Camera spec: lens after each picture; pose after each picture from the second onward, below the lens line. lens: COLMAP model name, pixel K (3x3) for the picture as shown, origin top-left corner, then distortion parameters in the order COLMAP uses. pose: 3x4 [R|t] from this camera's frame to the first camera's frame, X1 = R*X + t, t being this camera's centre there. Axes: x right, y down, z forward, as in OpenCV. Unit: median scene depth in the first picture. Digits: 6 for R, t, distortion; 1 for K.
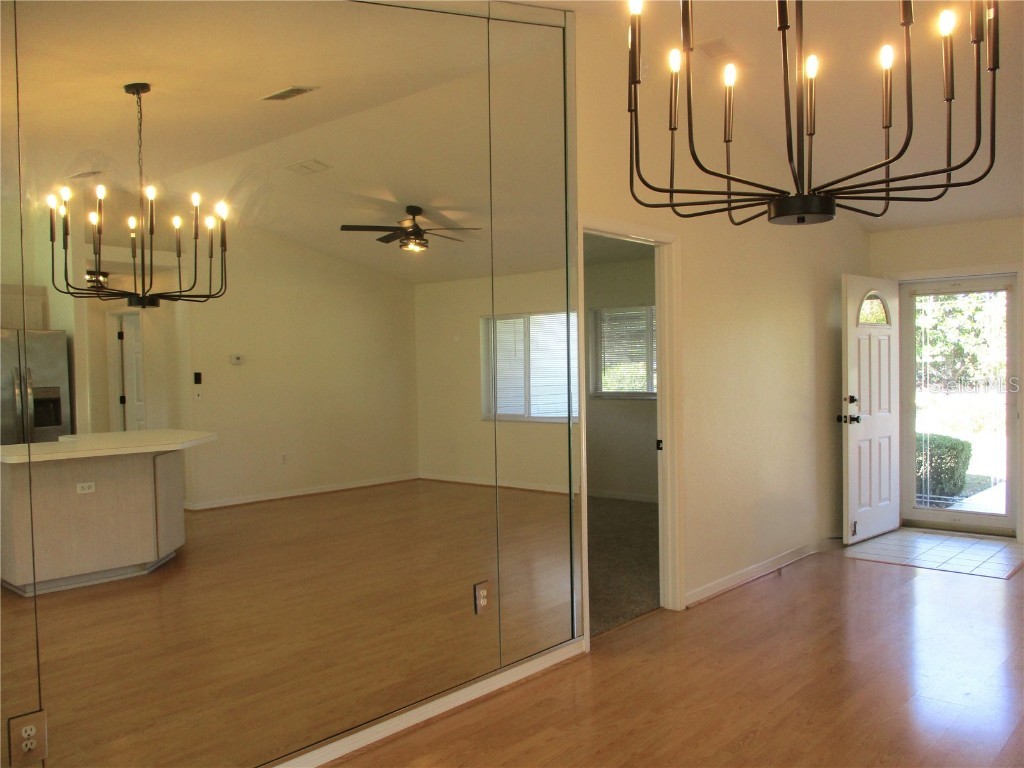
lens RADIAL K [[836.7, 0, 527.2], [0, 836.7, 384.8], [0, 0, 1]] dist [-0.040920, 0.007762]
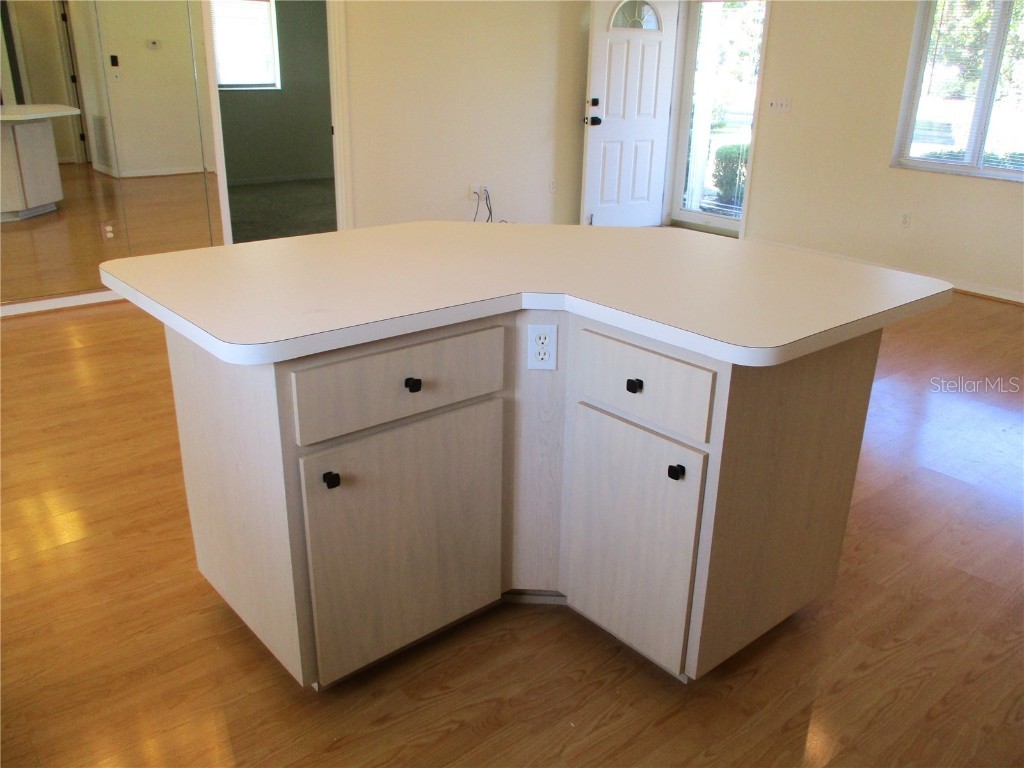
lens RADIAL K [[836.7, 0, 517.2], [0, 836.7, 378.5], [0, 0, 1]] dist [-0.040920, 0.007762]
pose [[0.987677, 0.090831, -0.127453, 0.460082], [-0.042475, 0.939359, 0.340295, -0.009478], [0.150633, -0.330688, 0.931641, -0.154193]]
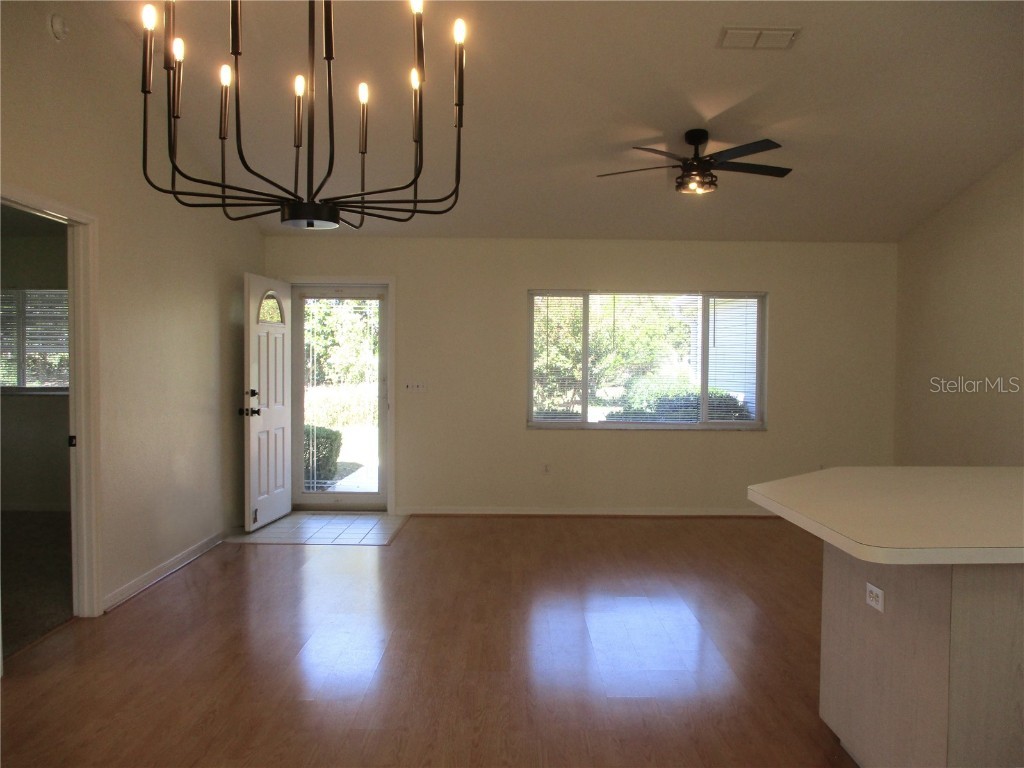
lens RADIAL K [[836.7, 0, 522.7], [0, 836.7, 385.9], [0, 0, 1]] dist [-0.040920, 0.007762]
pose [[0.745112, 0.001832, 0.666937, -0.056450], [-0.004753, 0.999985, 0.002563, 0.004197], [-0.666923, -0.005080, 0.745110, -0.009231]]
